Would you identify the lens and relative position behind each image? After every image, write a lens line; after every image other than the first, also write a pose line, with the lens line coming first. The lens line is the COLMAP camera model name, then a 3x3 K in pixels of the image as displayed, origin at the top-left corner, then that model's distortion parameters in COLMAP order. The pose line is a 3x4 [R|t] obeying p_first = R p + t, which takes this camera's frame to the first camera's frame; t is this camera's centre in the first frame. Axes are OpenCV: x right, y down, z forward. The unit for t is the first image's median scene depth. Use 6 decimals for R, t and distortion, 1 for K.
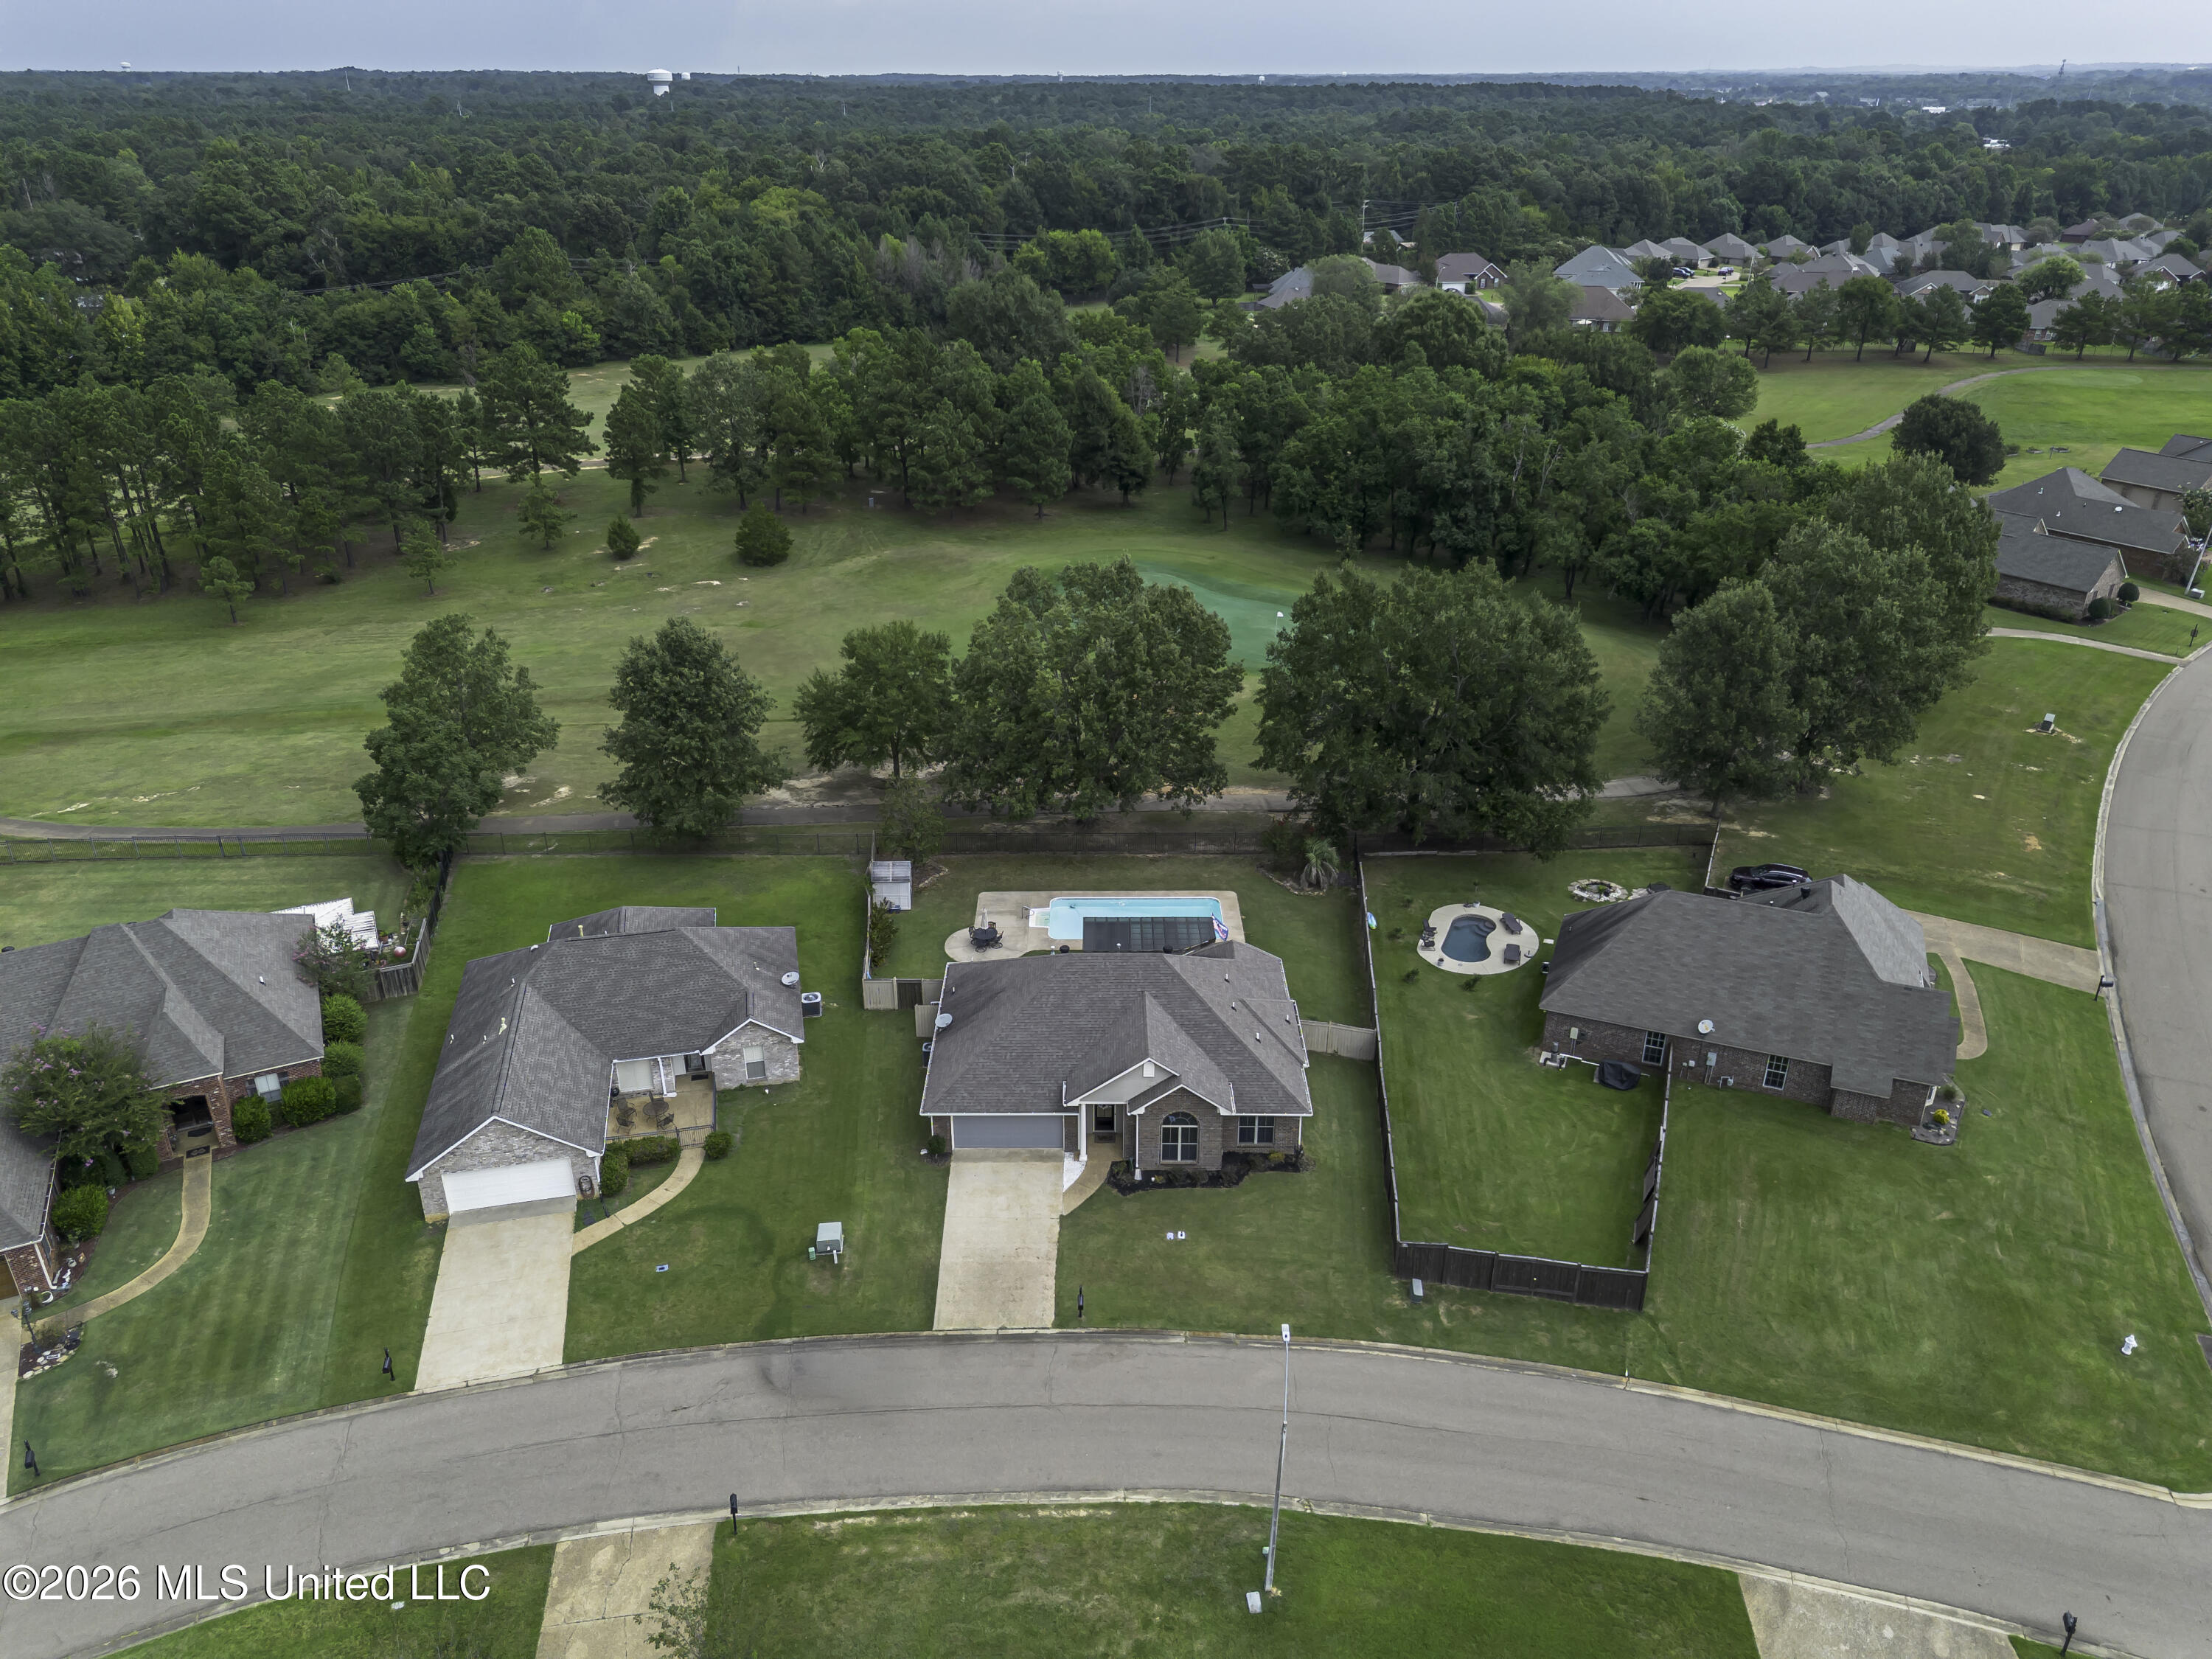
lens RADIAL K [[1564.3, 0, 1103.5], [0, 1564.3, 827.0], [0, 0, 1]] dist [0.061843, -0.050196]
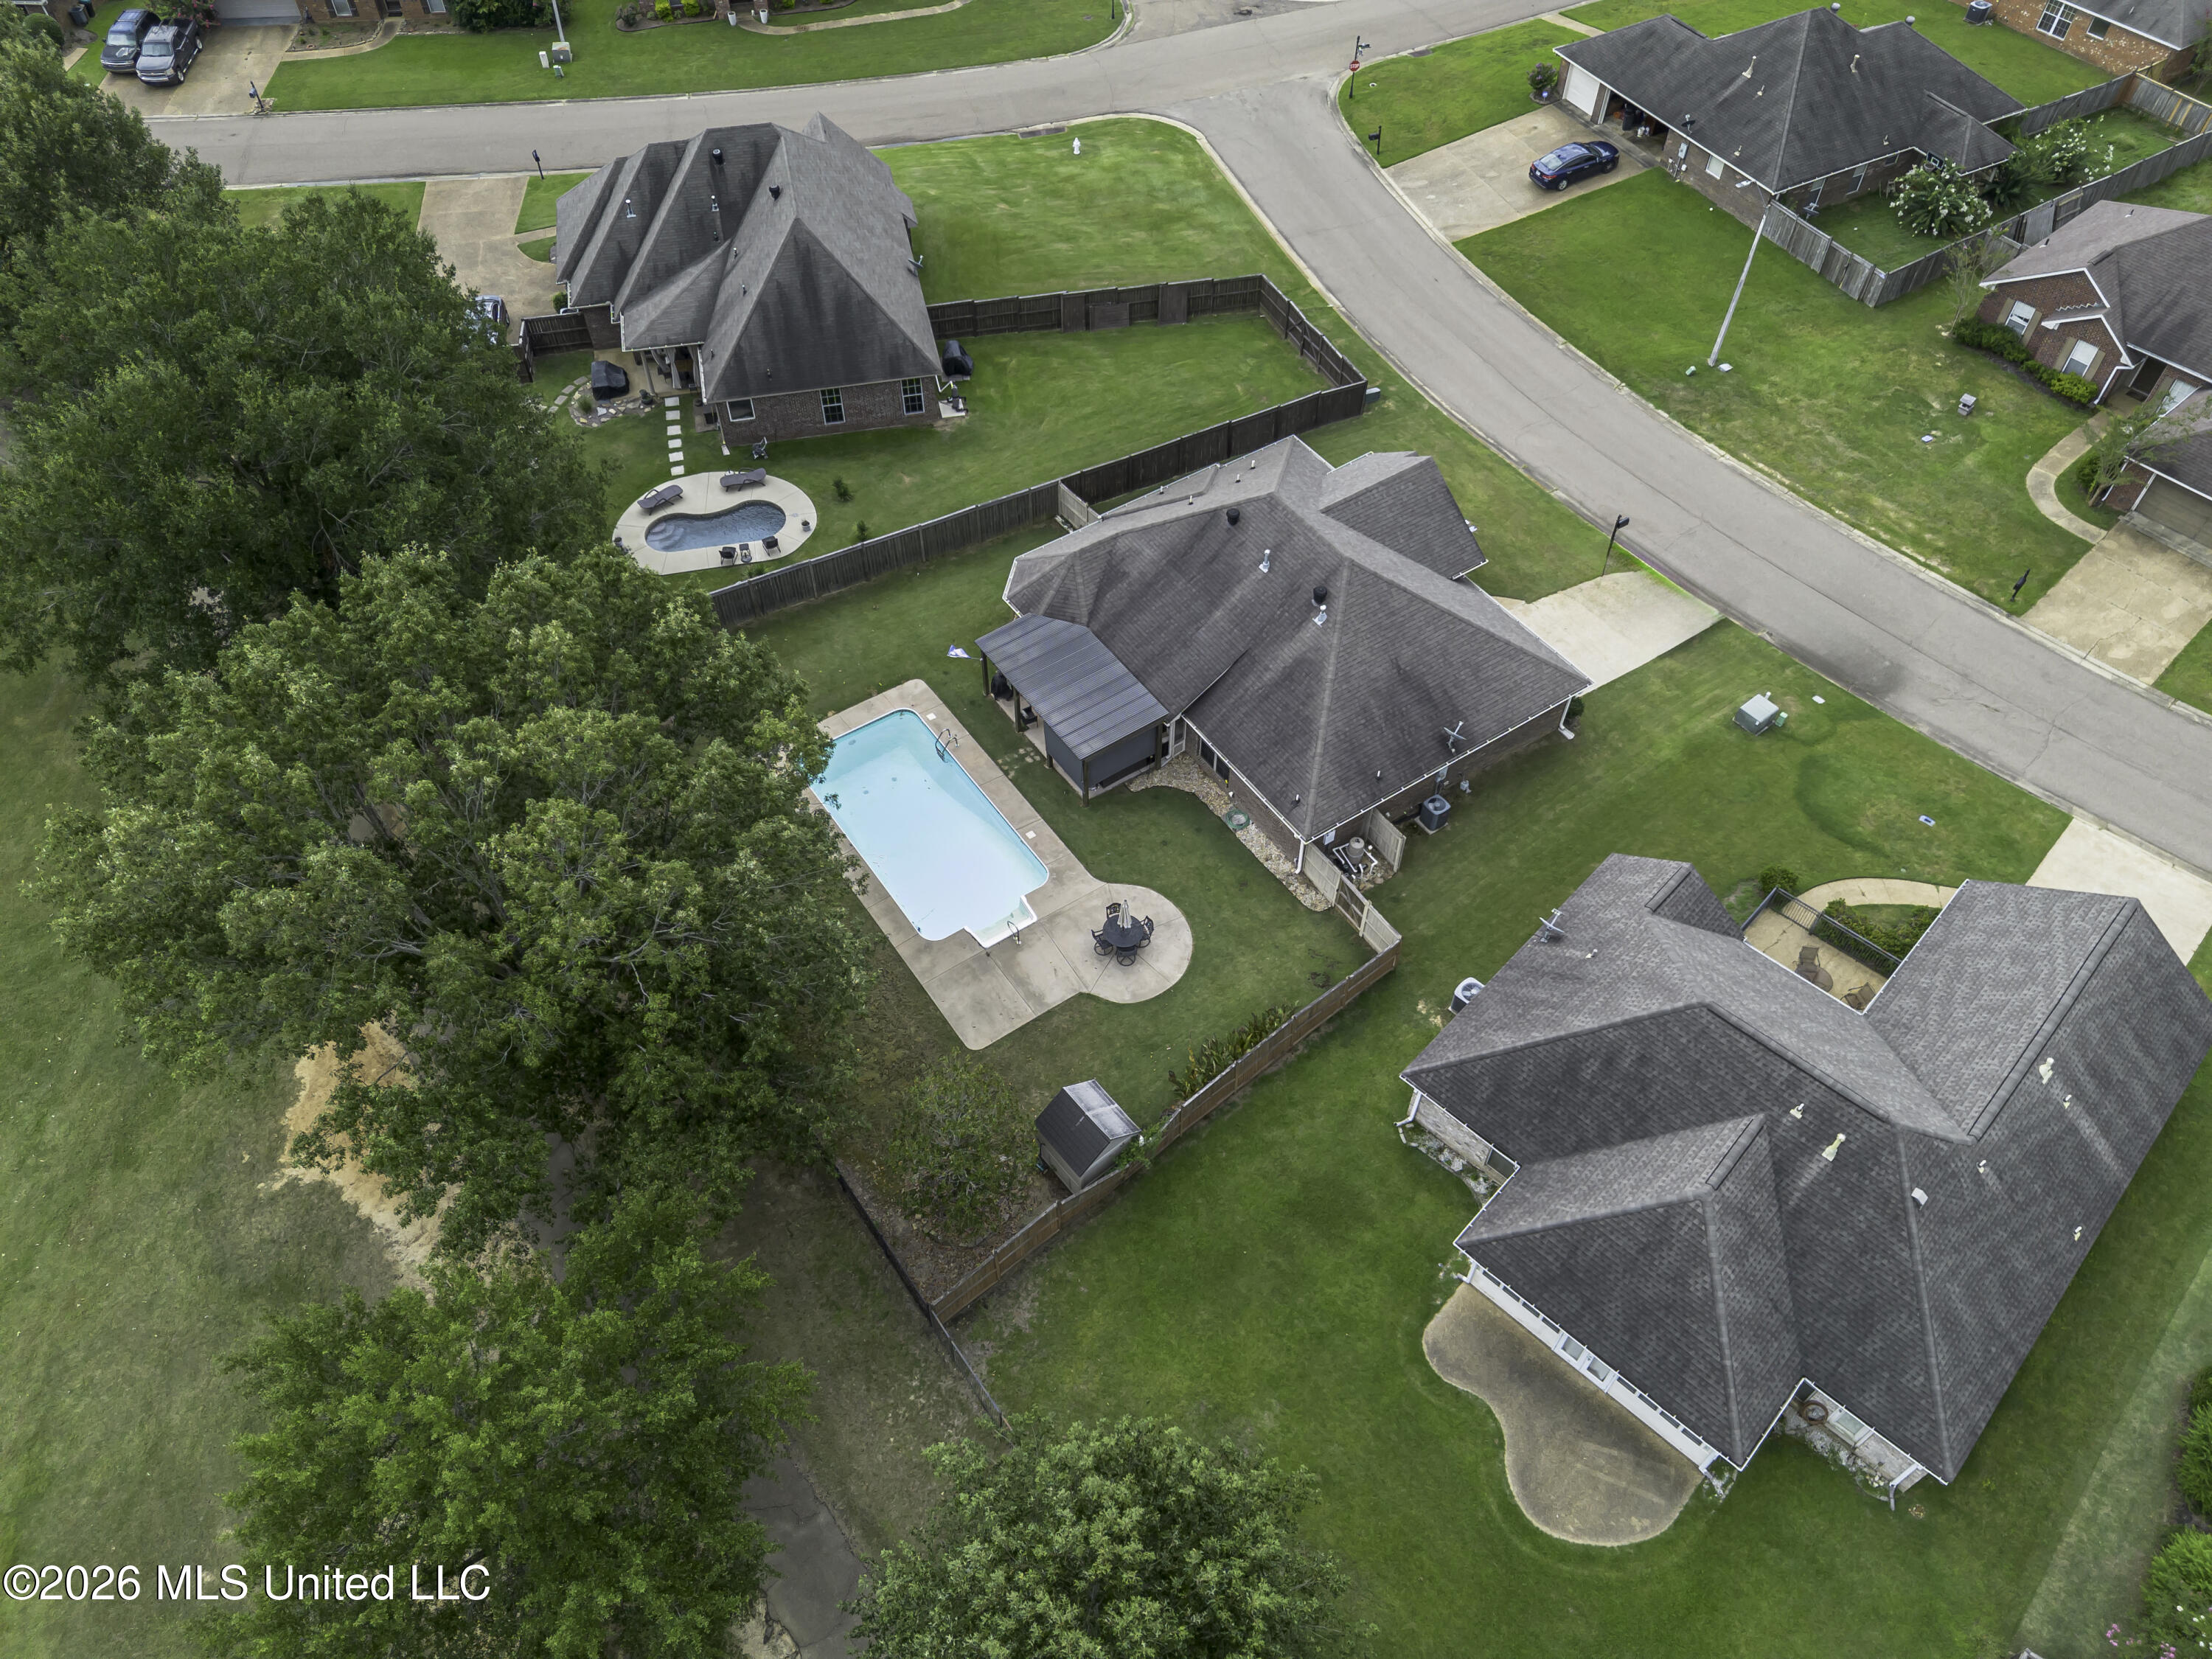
lens RADIAL K [[1564.3, 0, 1098.6], [0, 1564.3, 835.0], [0, 0, 1]] dist [0.061843, -0.050196]
pose [[-0.556845, -0.644863, 0.523522, -0.440894], [0.357956, 0.382443, 0.851825, -0.558047], [-0.749528, 0.661732, 0.017871, 1.206423]]
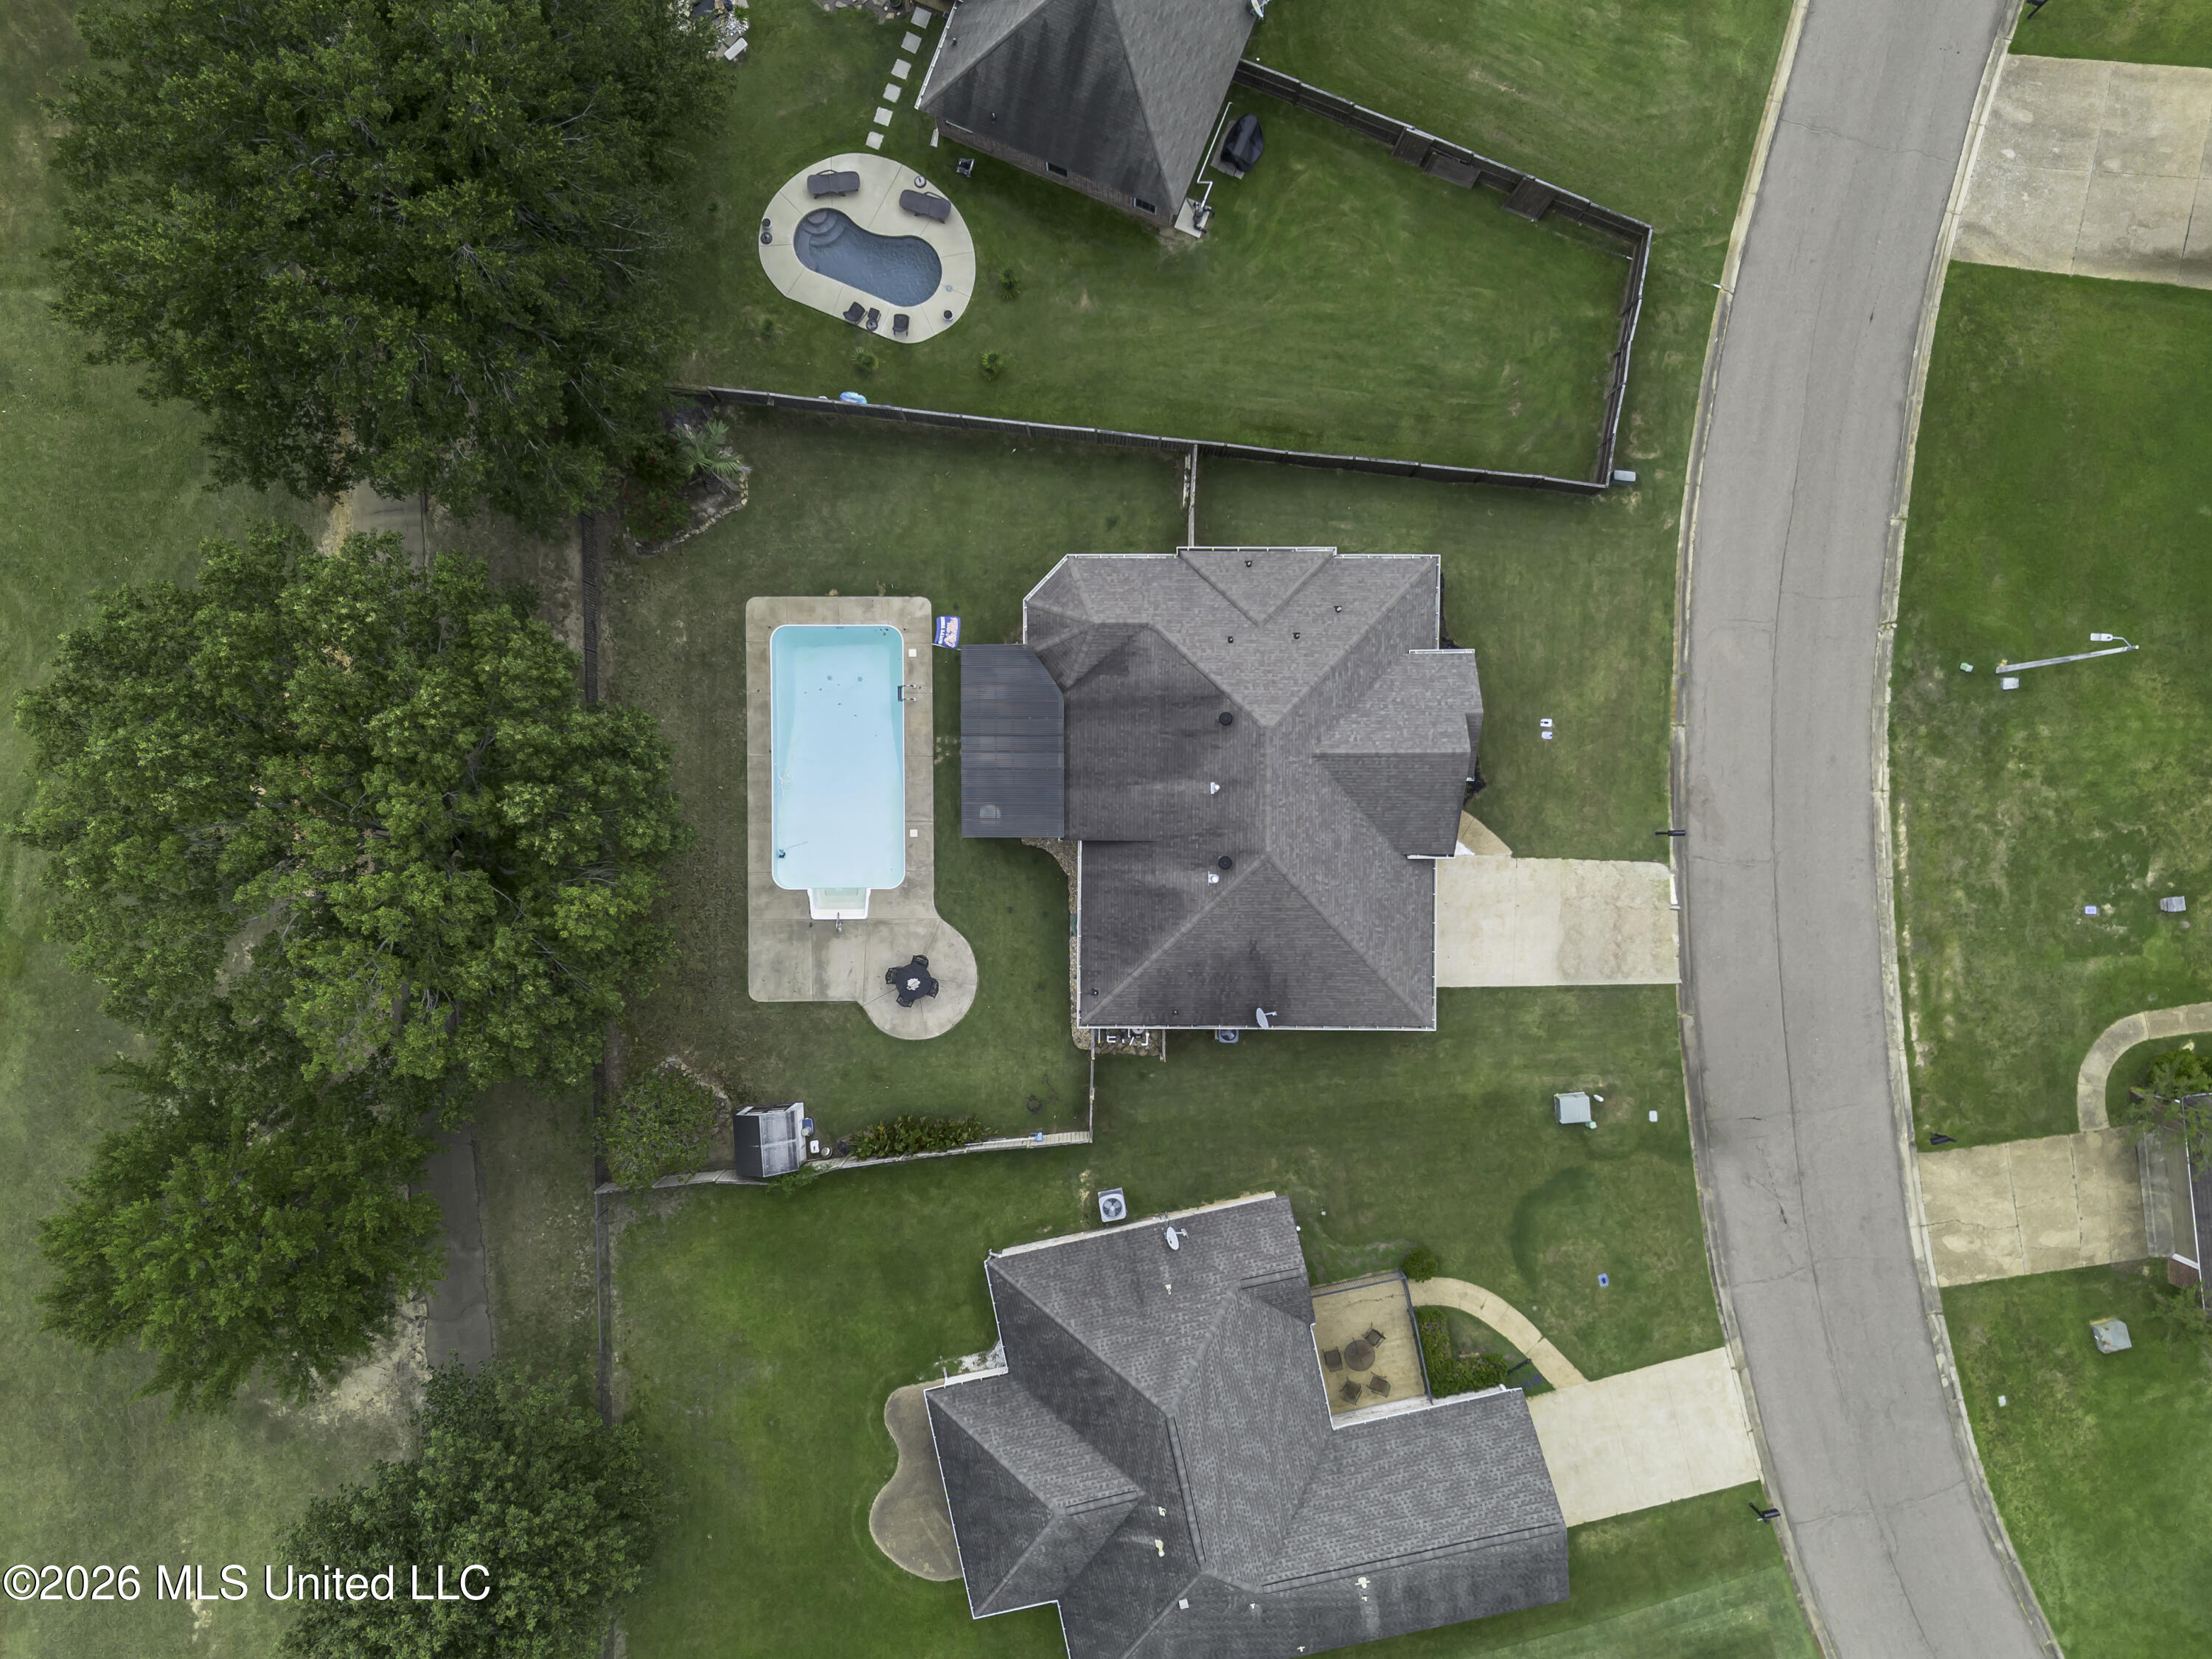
lens RADIAL K [[1564.3, 0, 1102.2], [0, 1564.3, 831.5], [0, 0, 1]] dist [0.061843, -0.050196]
pose [[0.004032, -0.999873, -0.015428, -0.000098], [0.432756, -0.012164, 0.901429, -0.627993], [-0.901502, -0.010311, 0.432652, 0.786175]]
